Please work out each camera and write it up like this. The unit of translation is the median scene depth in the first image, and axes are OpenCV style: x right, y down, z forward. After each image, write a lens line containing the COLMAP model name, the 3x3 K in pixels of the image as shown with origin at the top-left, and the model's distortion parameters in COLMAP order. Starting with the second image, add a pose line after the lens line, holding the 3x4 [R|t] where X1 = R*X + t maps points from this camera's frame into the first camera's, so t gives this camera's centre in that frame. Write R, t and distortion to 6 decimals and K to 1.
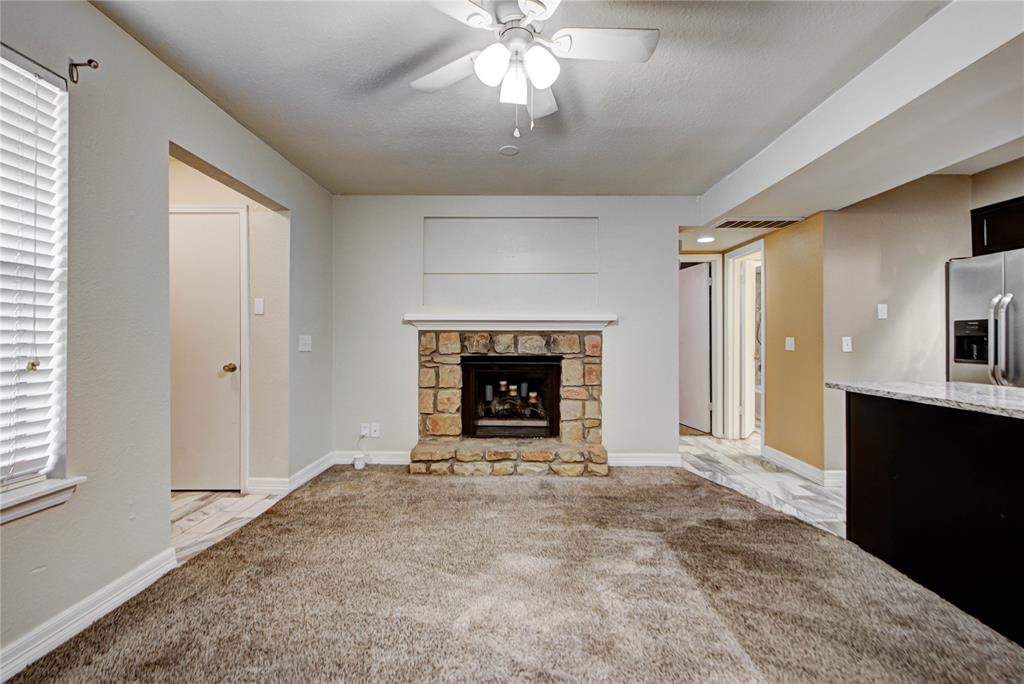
lens RADIAL K [[409.1, 0, 512.8], [0, 409.1, 336.0], [0, 0, 1]] dist [0.003985, -0.002985]
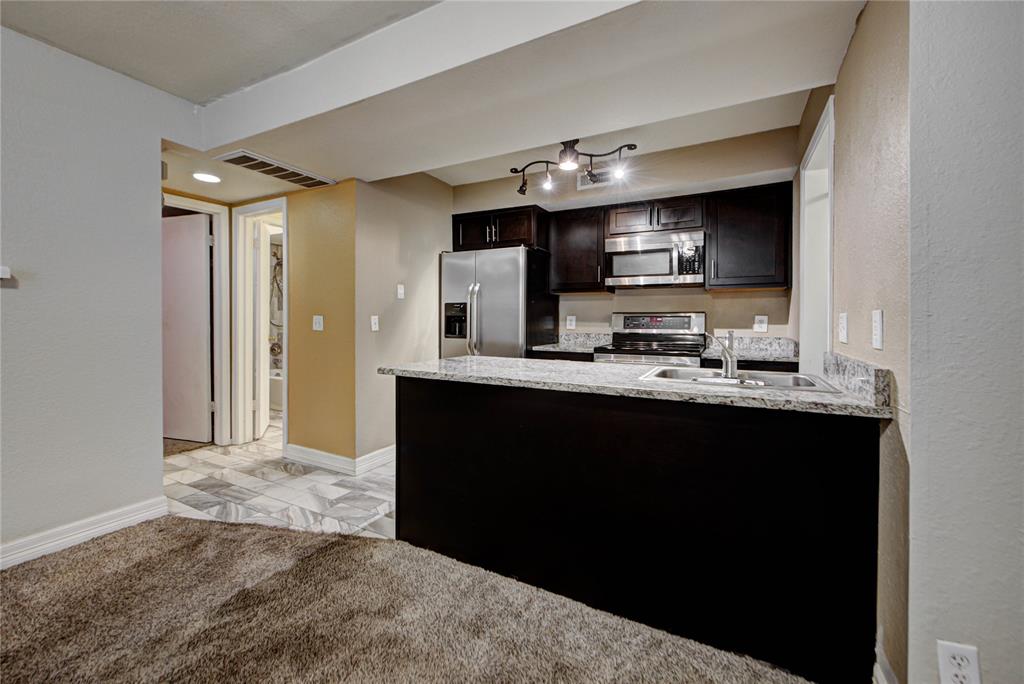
lens RADIAL K [[409.1, 0, 521.4], [0, 409.1, 324.8], [0, 0, 1]] dist [0.003985, -0.002985]
pose [[0.440611, -0.010094, 0.897642, 0.086881], [-0.009294, 0.999832, 0.015805, 0.004560], [-0.897650, -0.015307, 0.440443, 0.237679]]
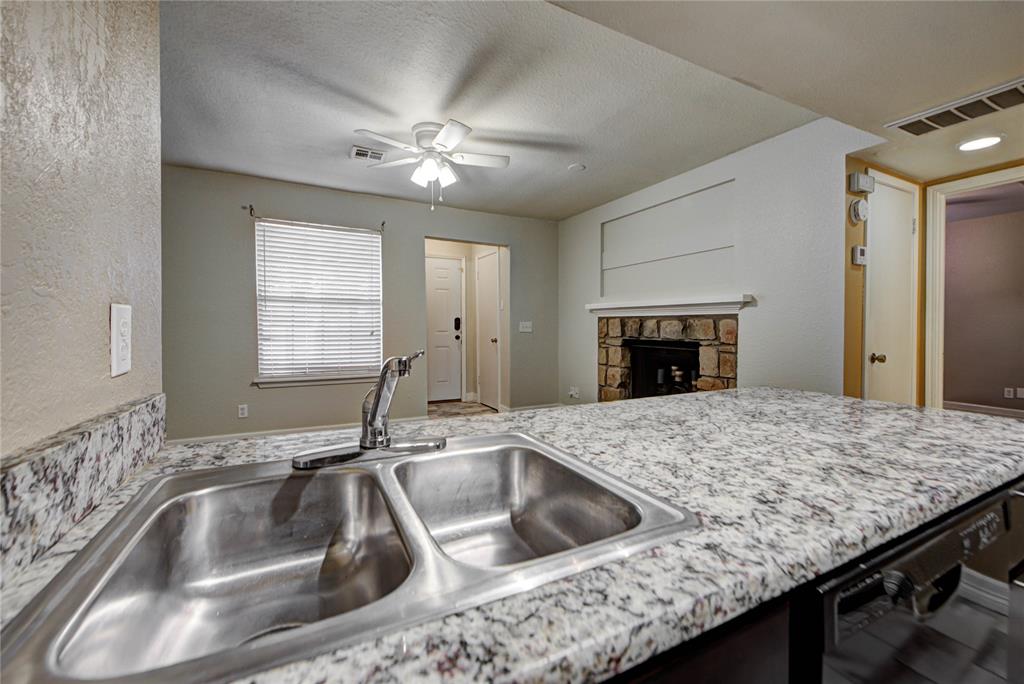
lens RADIAL K [[409.1, 0, 511.6], [0, 409.1, 332.0], [0, 0, 1]] dist [0.003985, -0.002985]
pose [[0.457904, 0.014957, -0.888876, 0.790824], [0.005915, 0.999785, 0.019870, 0.005204], [0.888982, -0.014356, 0.457717, 0.217224]]
